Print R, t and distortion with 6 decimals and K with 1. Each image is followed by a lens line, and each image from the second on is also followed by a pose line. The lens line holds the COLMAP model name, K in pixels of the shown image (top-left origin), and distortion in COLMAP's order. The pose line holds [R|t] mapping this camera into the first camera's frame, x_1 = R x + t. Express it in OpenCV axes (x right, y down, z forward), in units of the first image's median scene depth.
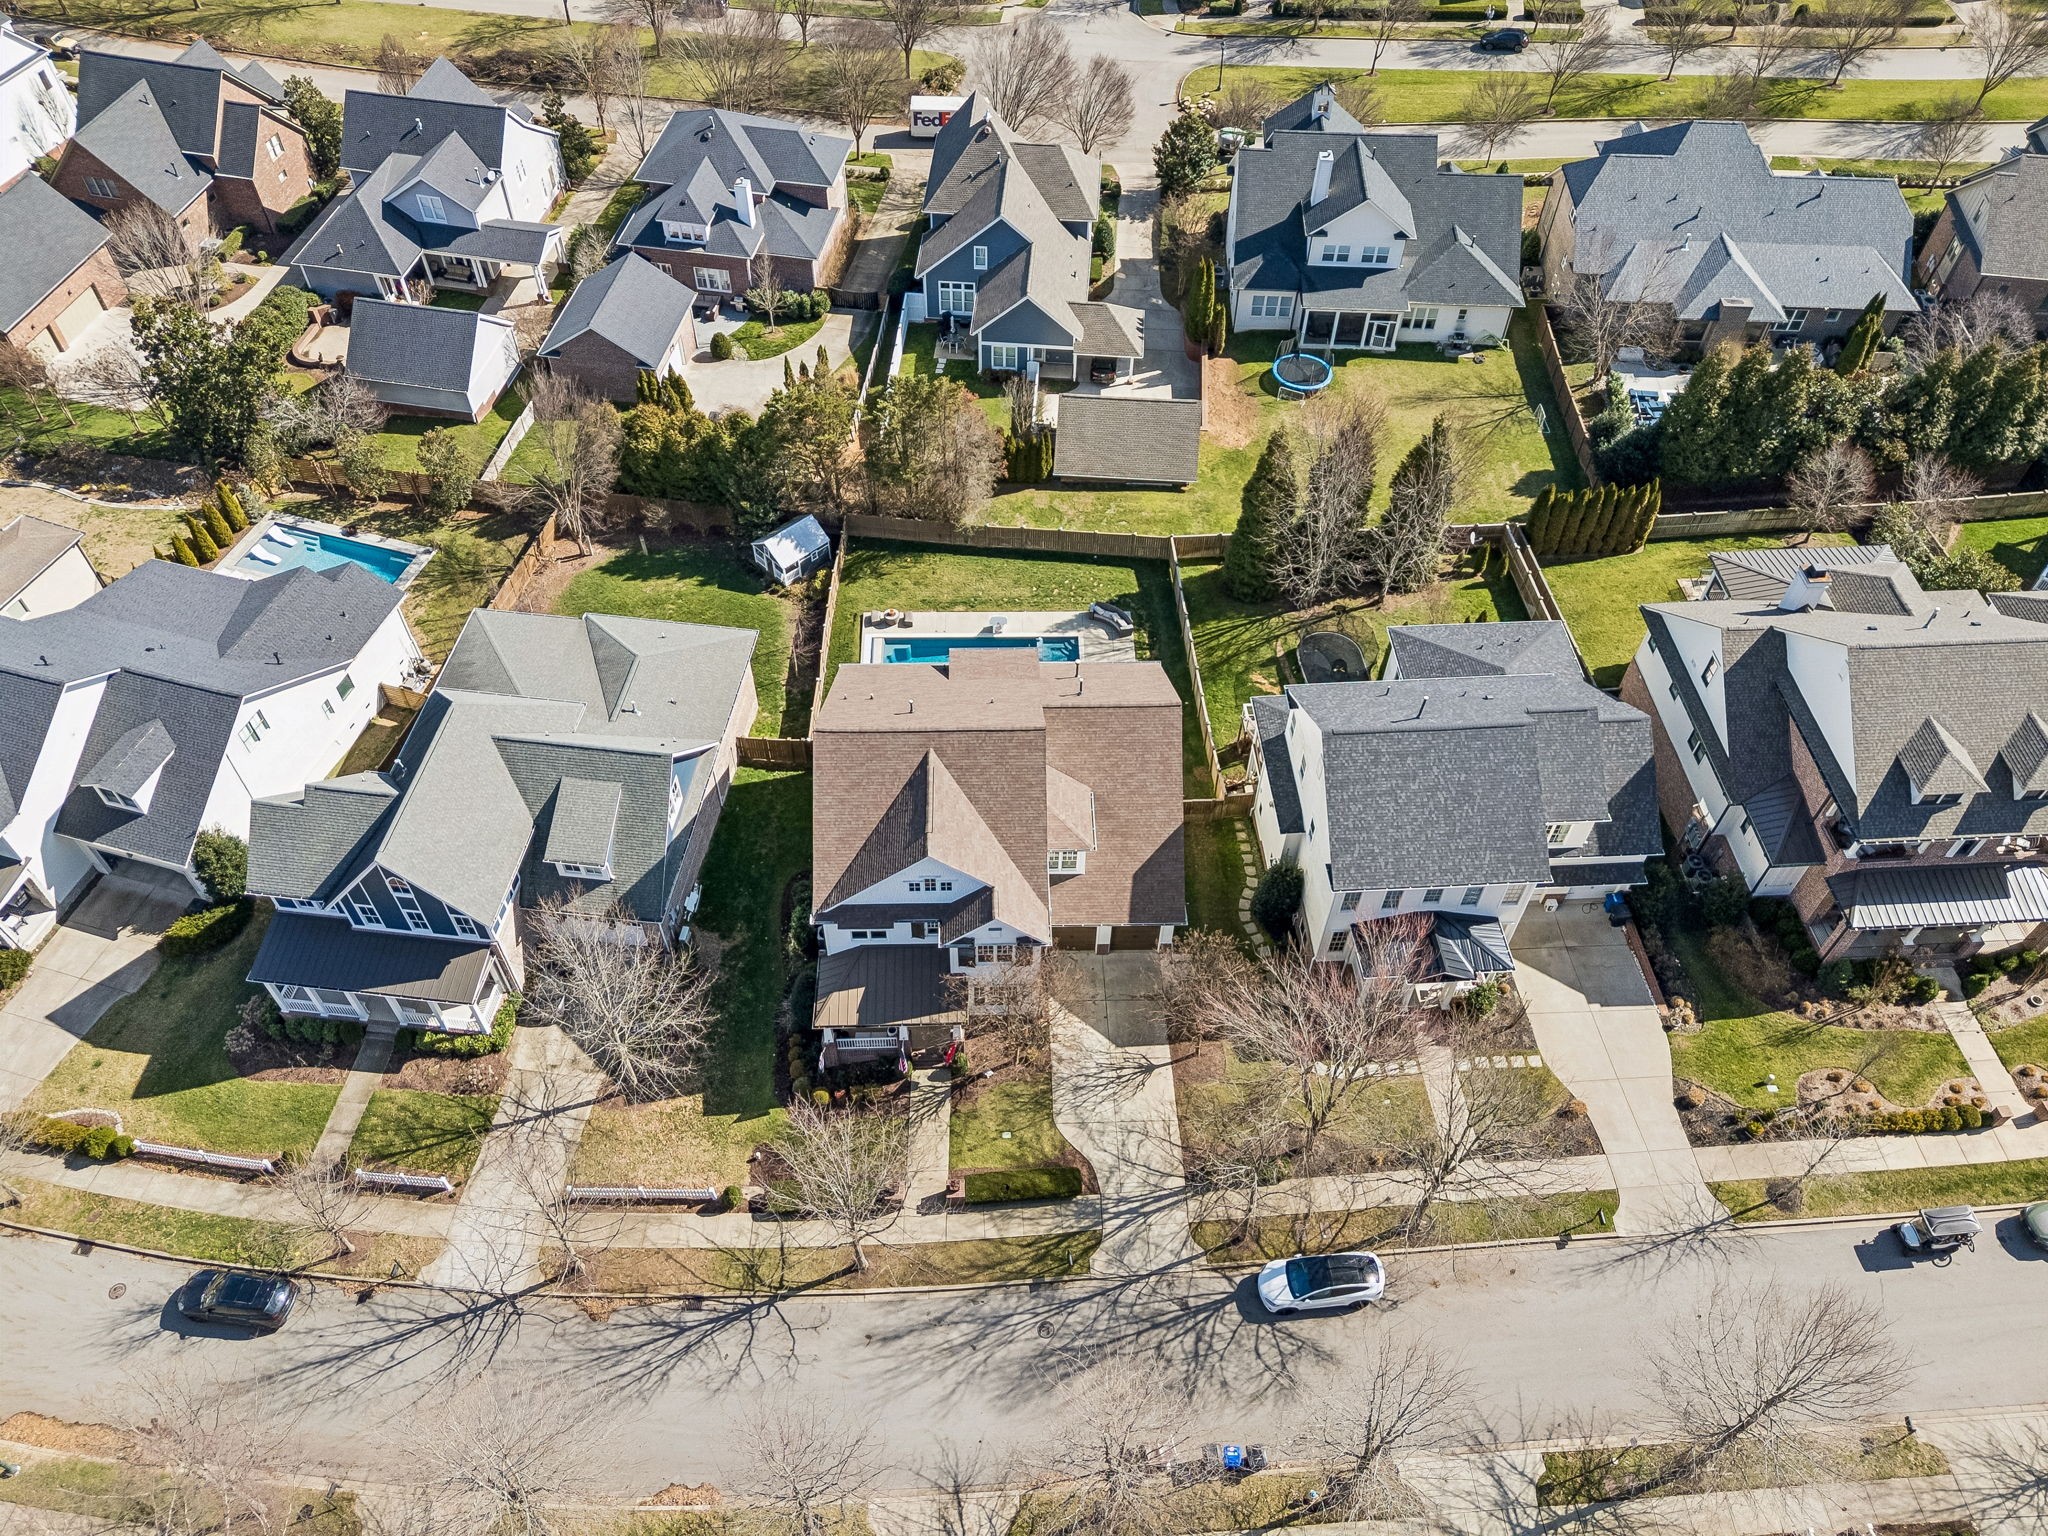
lens RADIAL K [[1506.2, 0, 1031.2], [0, 1506.2, 781.9], [0, 0, 1]] dist [0.072098, -0.058134]
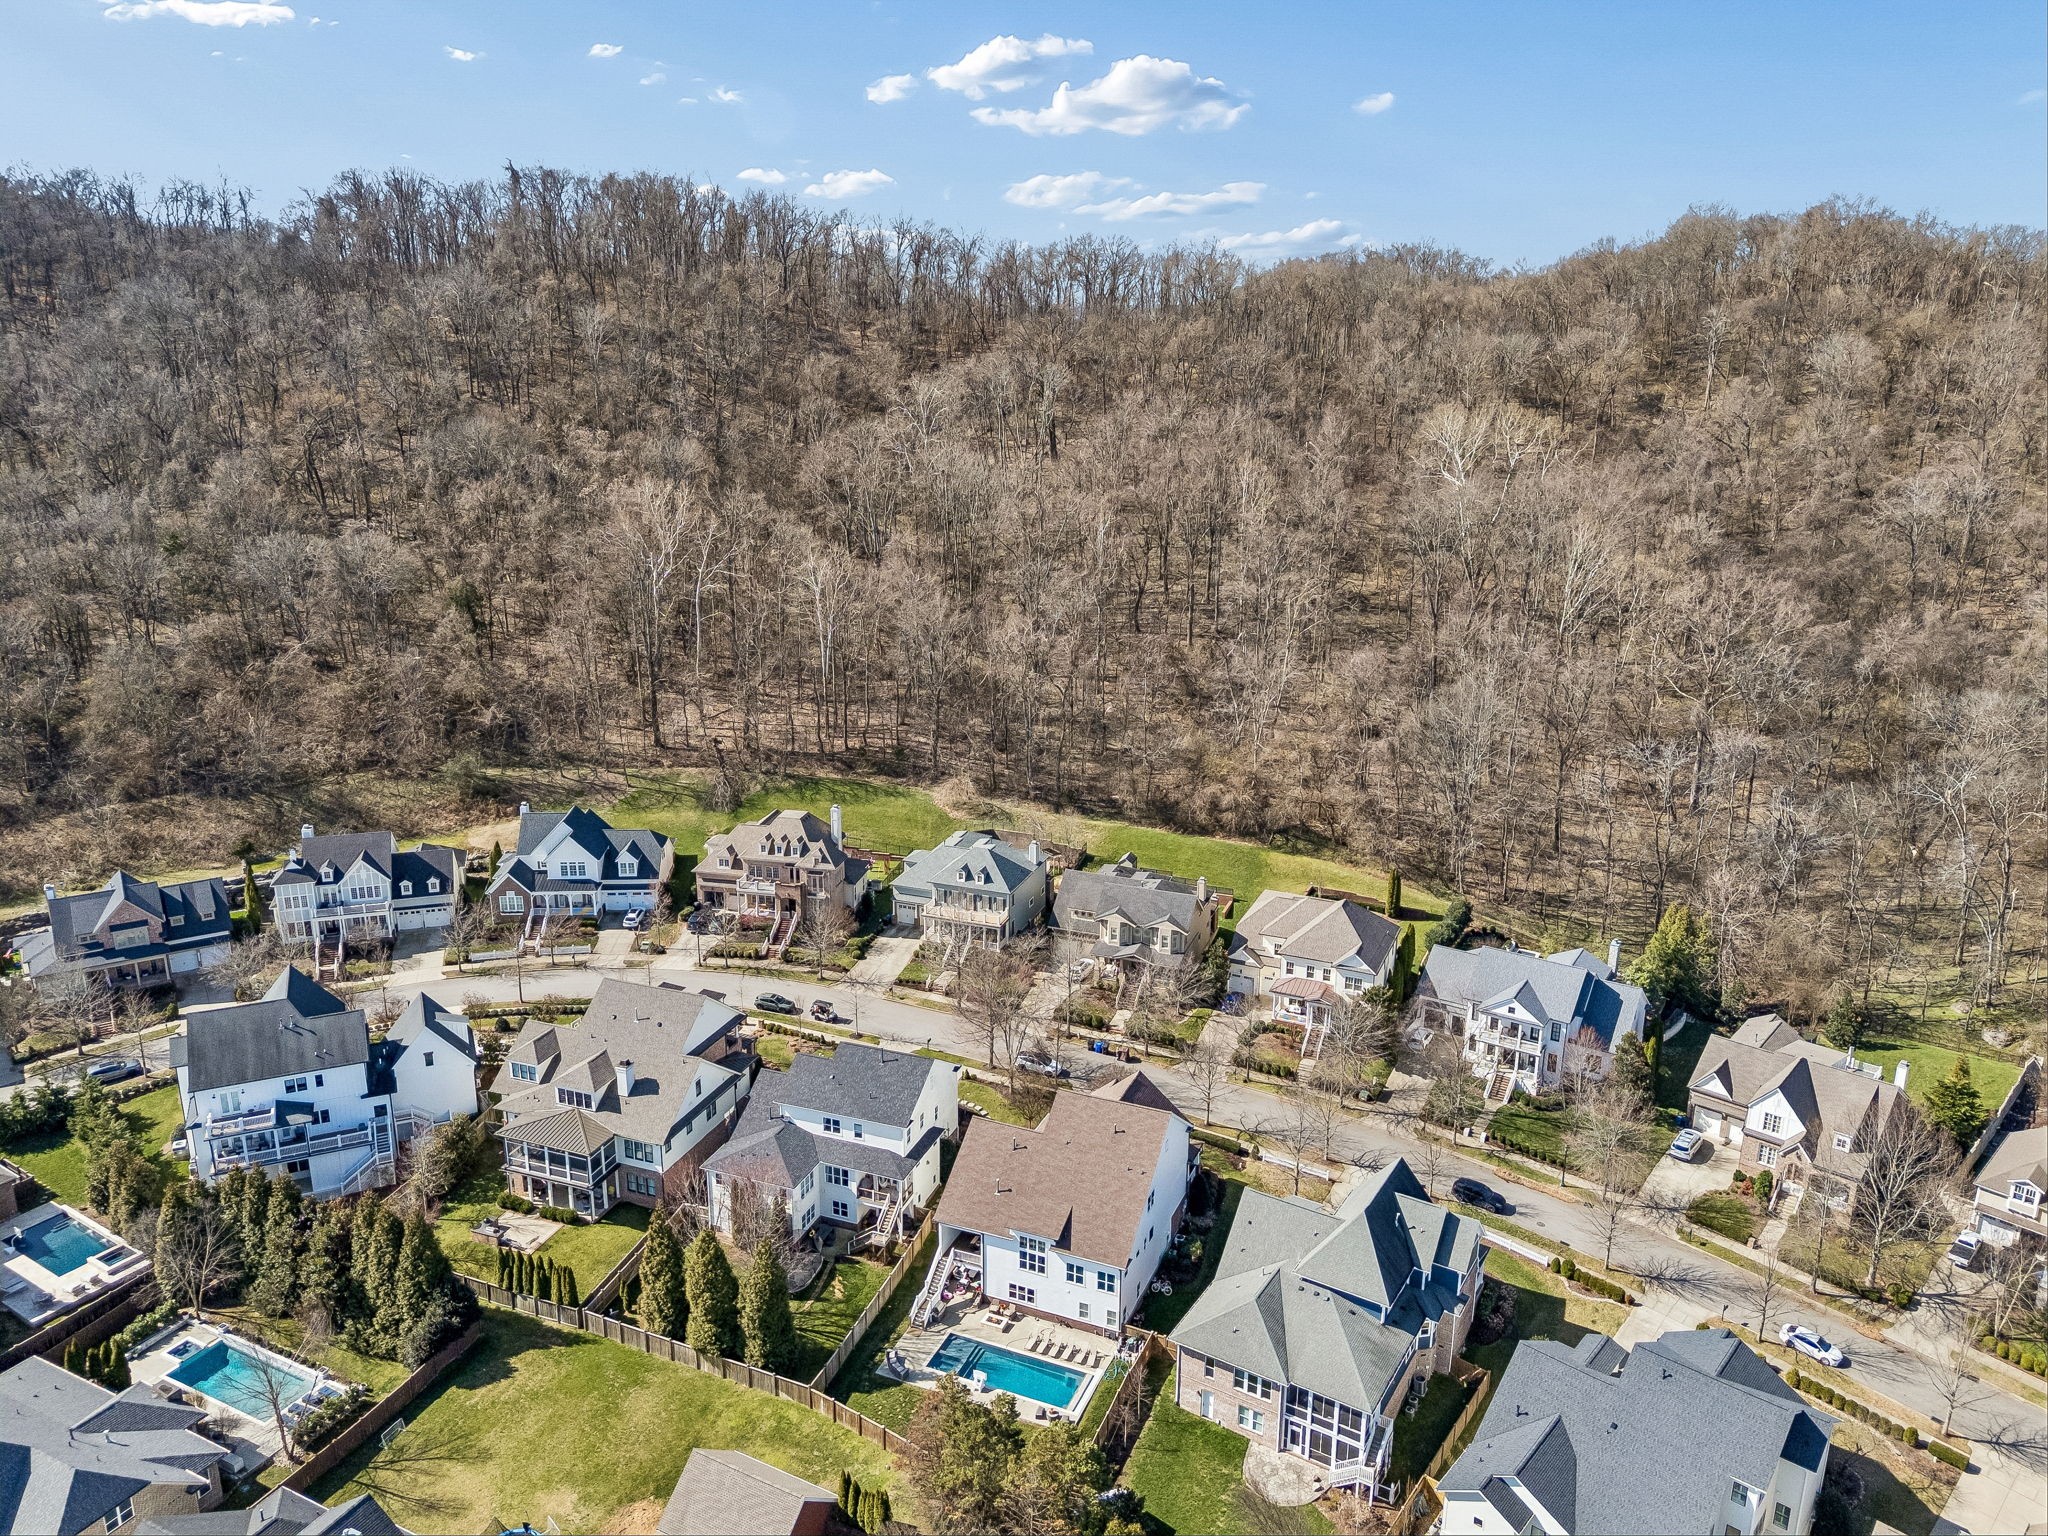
lens RADIAL K [[1506.2, 0, 1037.1], [0, 1506.2, 762.5], [0, 0, 1]] dist [0.072098, -0.058134]
pose [[-0.910646, -0.143448, 0.387489, -0.593046], [0.305045, 0.399144, 0.864657, -1.706964], [-0.278697, 0.905597, -0.319720, 1.117176]]
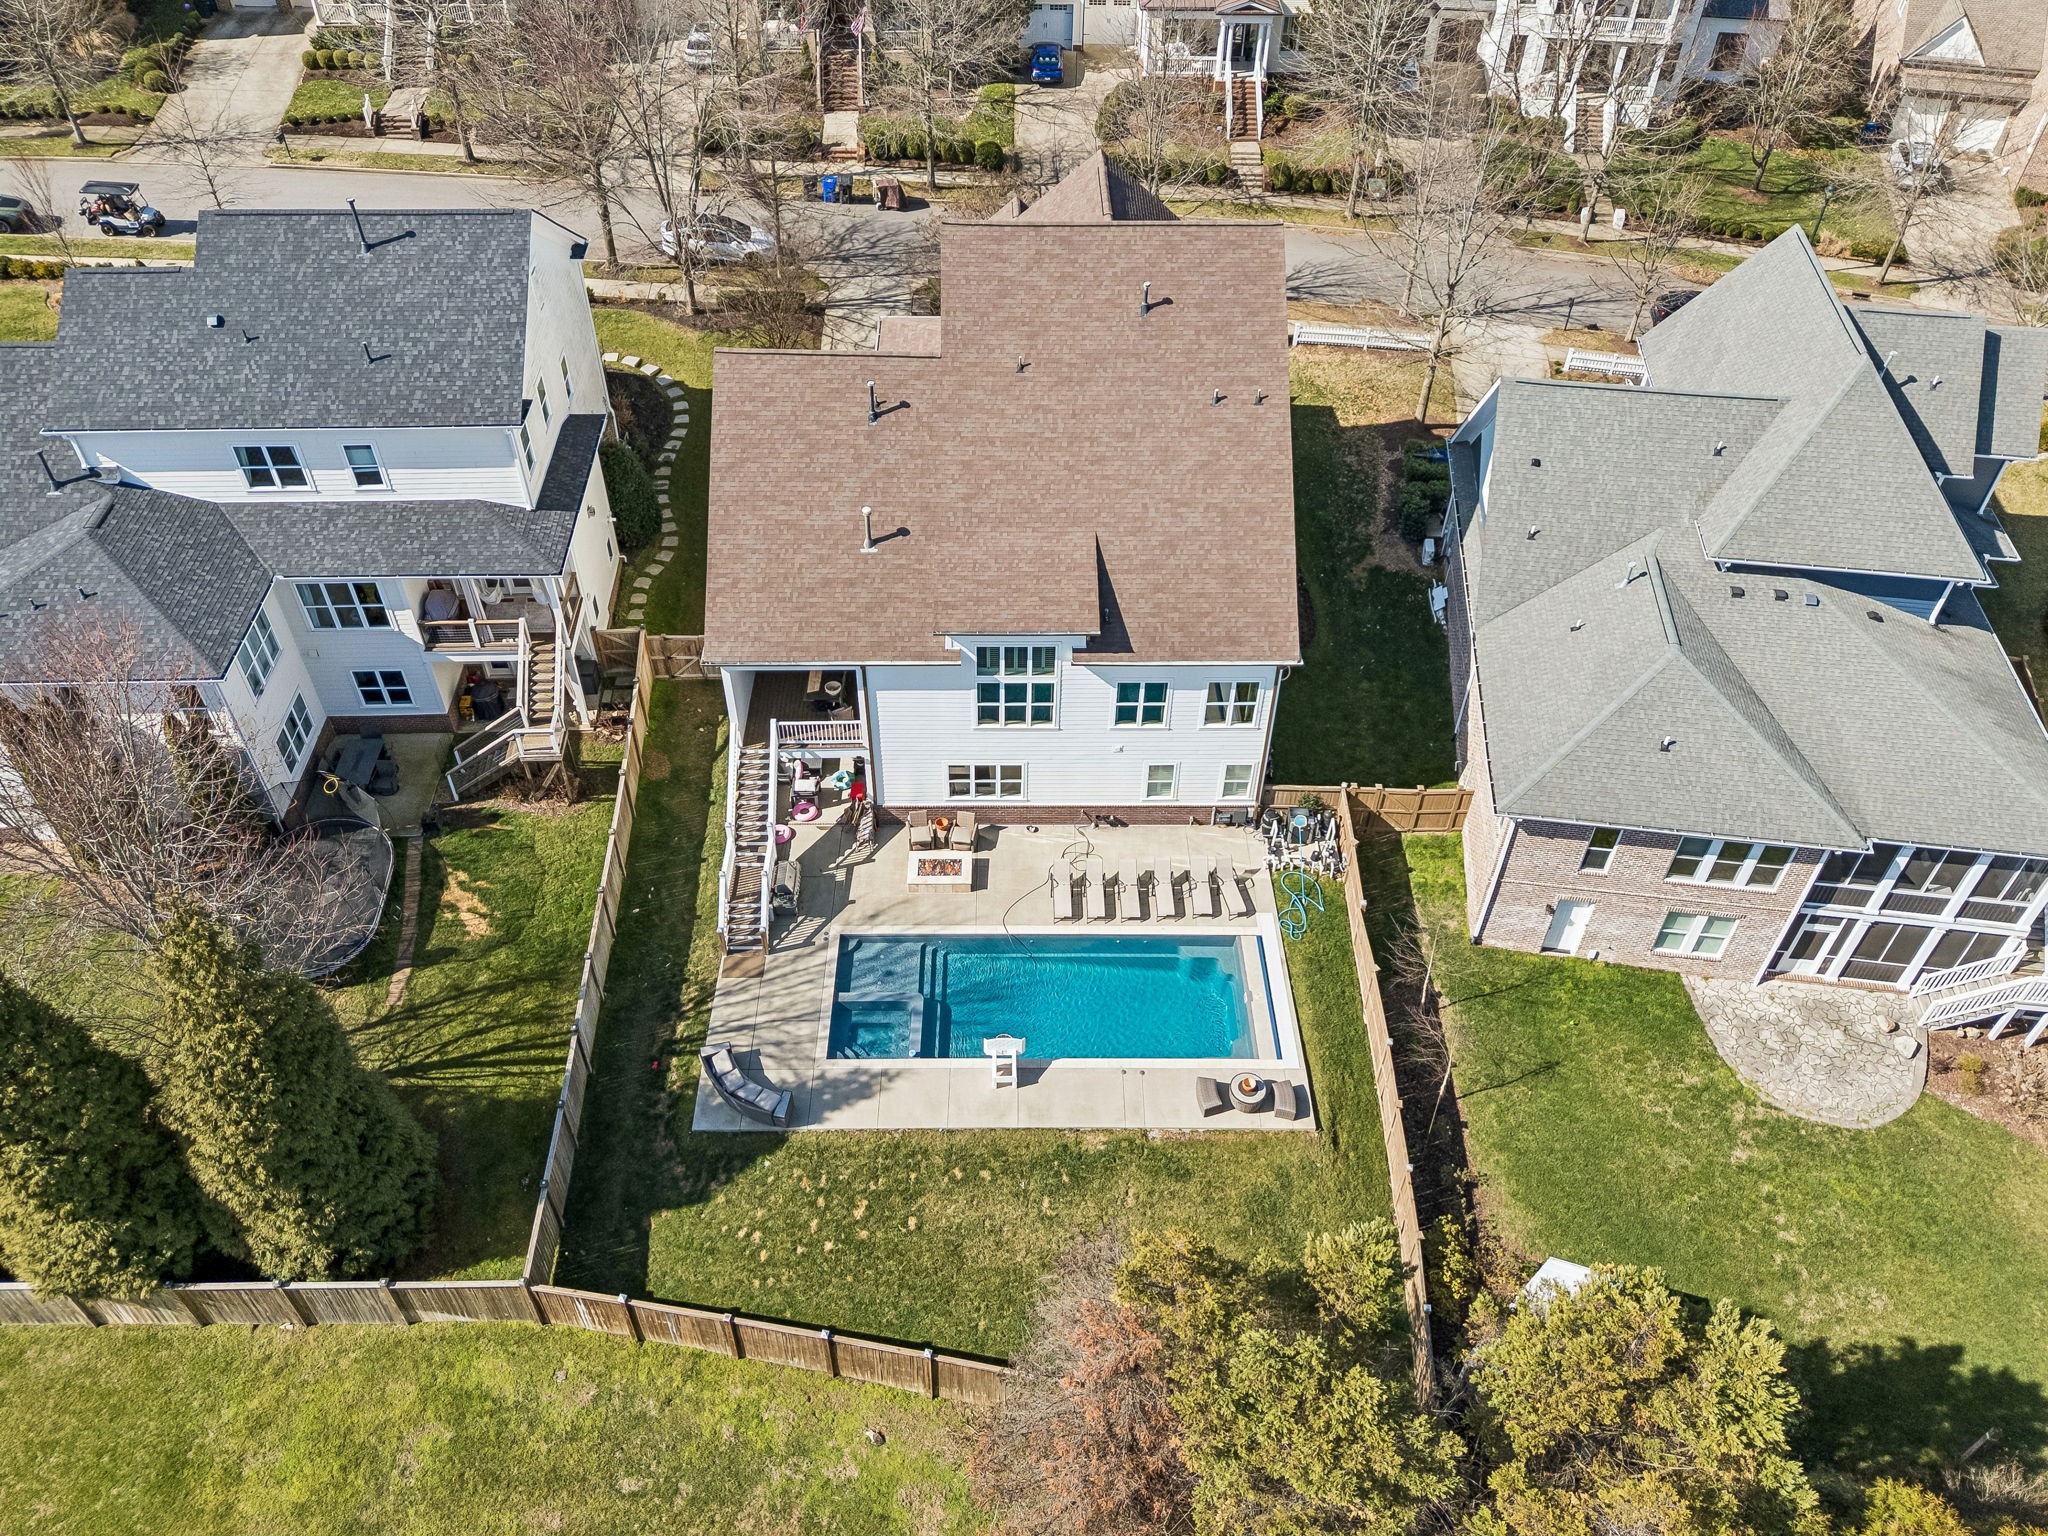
lens RADIAL K [[1506.2, 0, 1033.6], [0, 1506.2, 768.8], [0, 0, 1]] dist [0.072098, -0.058134]
pose [[-0.999475, -0.029810, -0.012706, -0.027198], [-0.010391, -0.076567, 0.997010, -0.657774], [-0.030694, 0.996619, 0.076217, 1.063433]]
